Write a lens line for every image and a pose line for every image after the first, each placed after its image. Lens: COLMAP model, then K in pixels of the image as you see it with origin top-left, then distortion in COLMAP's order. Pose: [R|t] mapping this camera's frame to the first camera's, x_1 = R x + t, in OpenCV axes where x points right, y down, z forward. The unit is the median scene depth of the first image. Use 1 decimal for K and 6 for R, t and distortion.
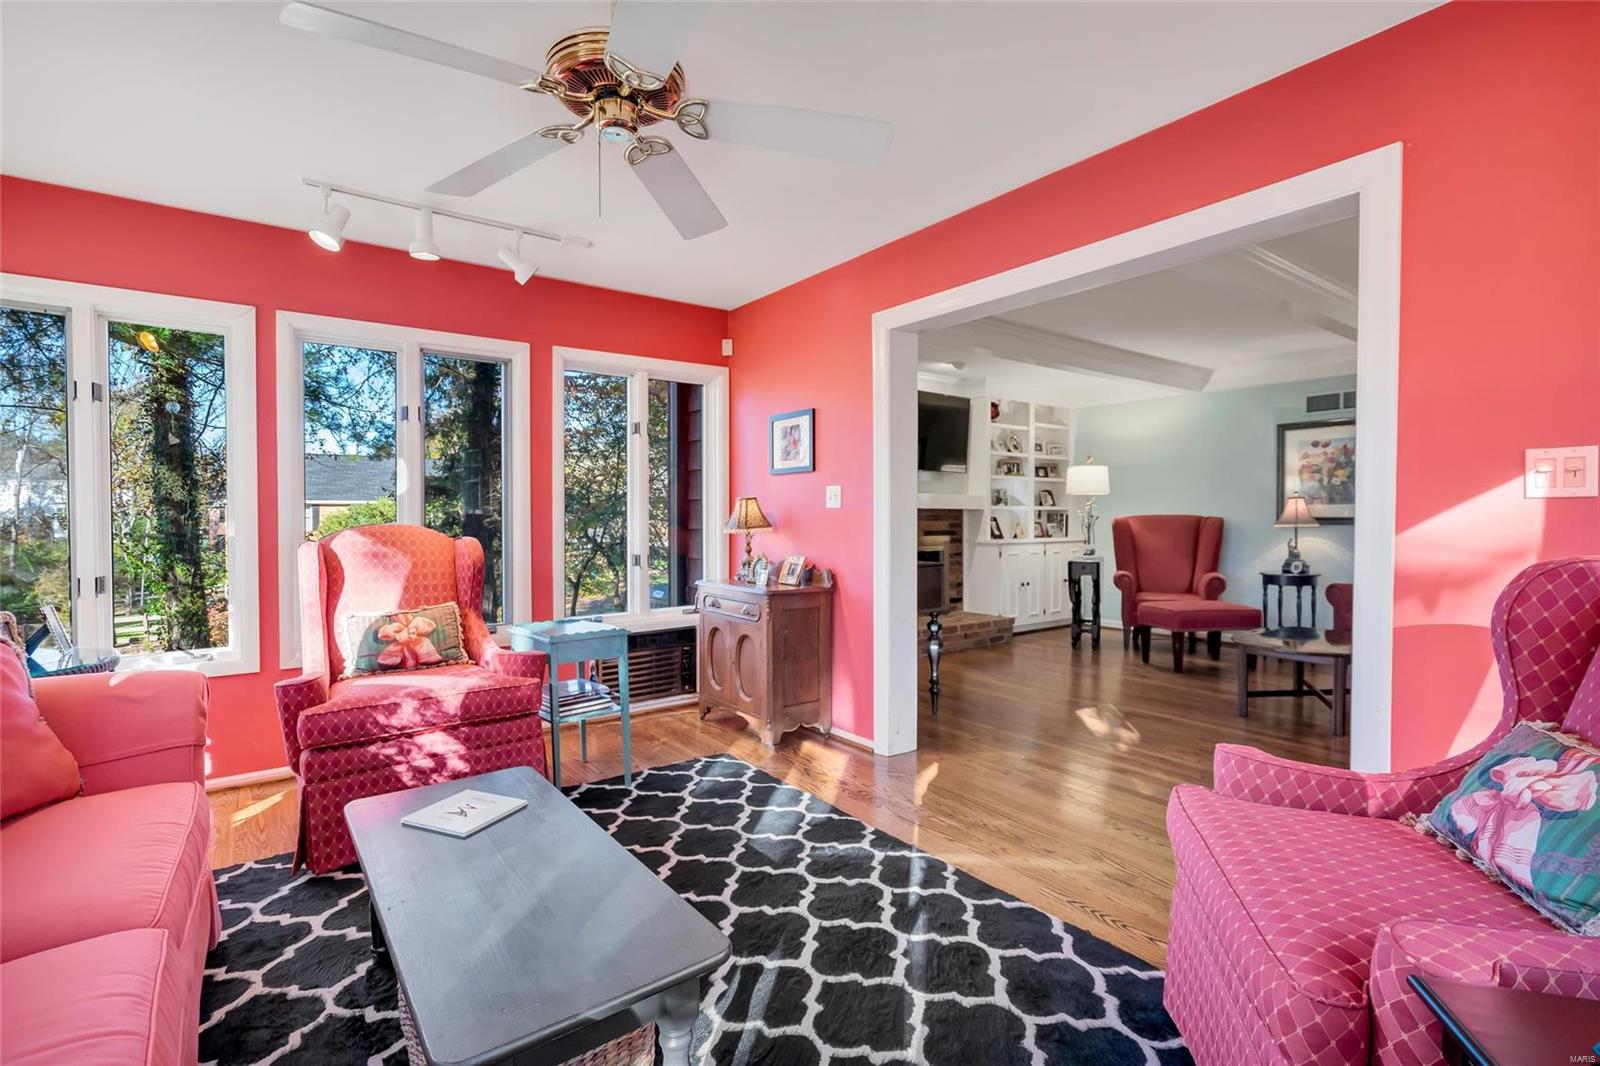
lens RADIAL K [[735.7, 0, 800.0], [0, 735.7, 533.0], [0, 0, 1]] dist [0.002370, 0.000310]
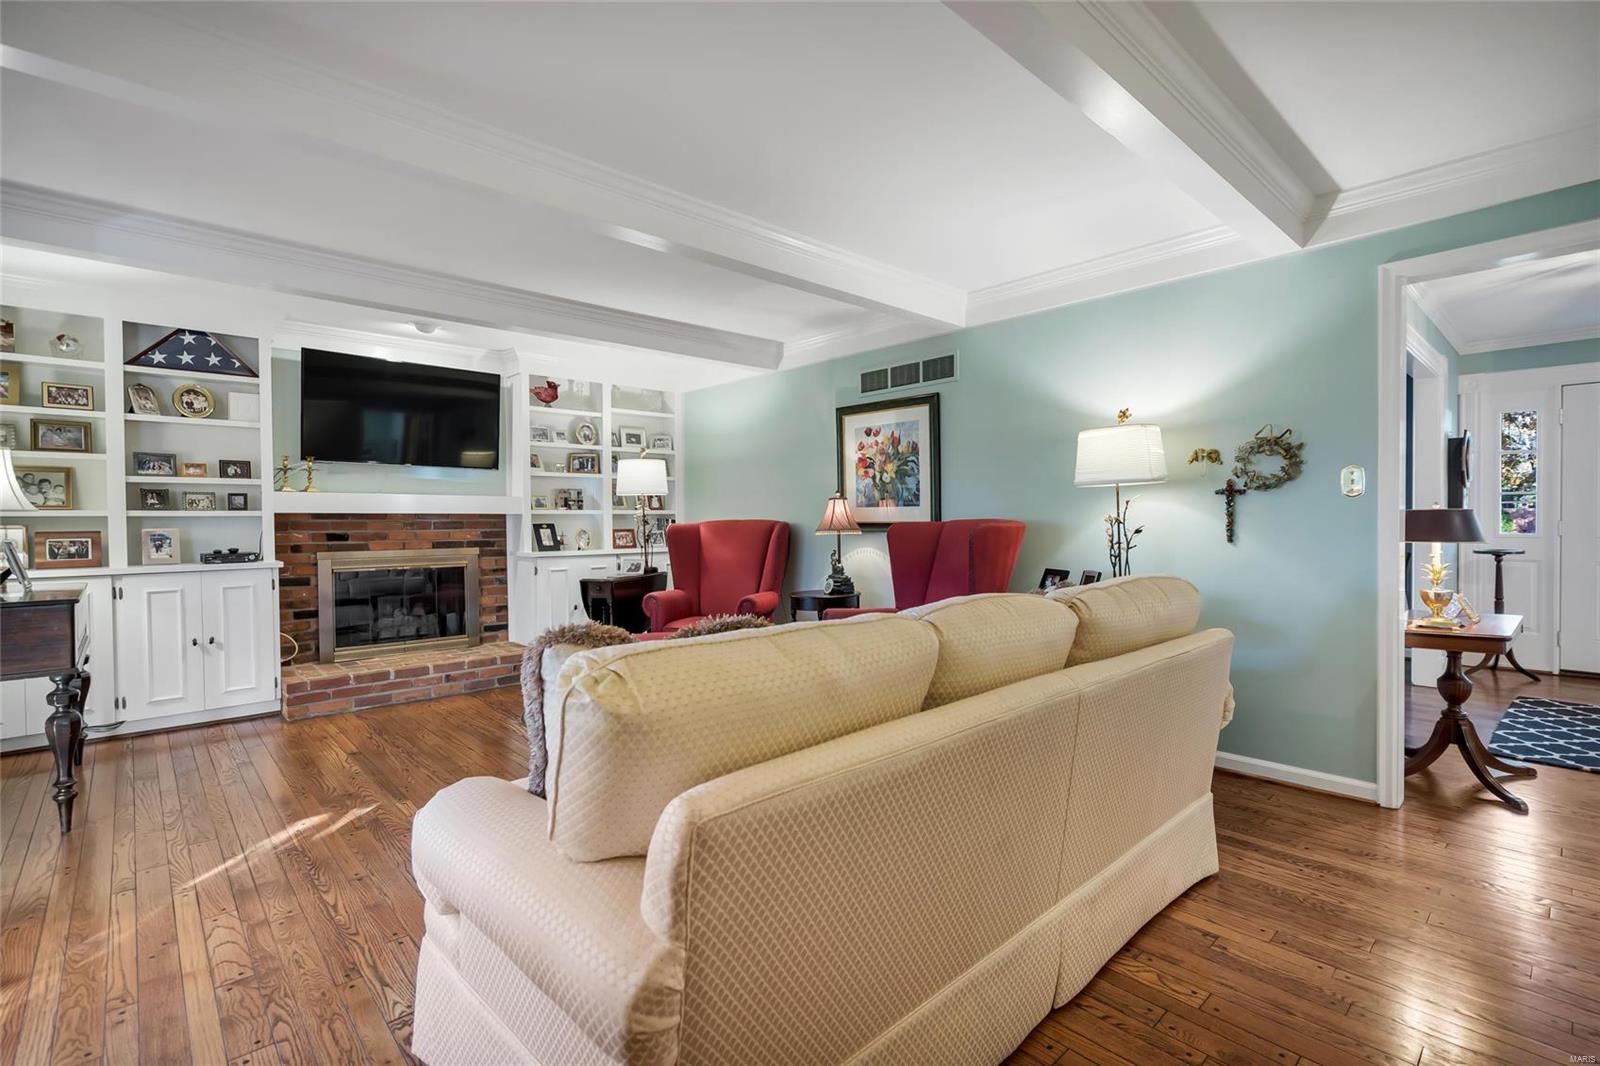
lens RADIAL K [[735.7, 0, 800.0], [0, 735.7, 533.0], [0, 0, 1]] dist [0.002370, 0.000310]
pose [[0.995573, -0.005890, 0.093802, 0.550785], [0.006506, 0.999959, -0.006261, -0.005448], [-0.093762, 0.006843, 0.995571, 0.205794]]
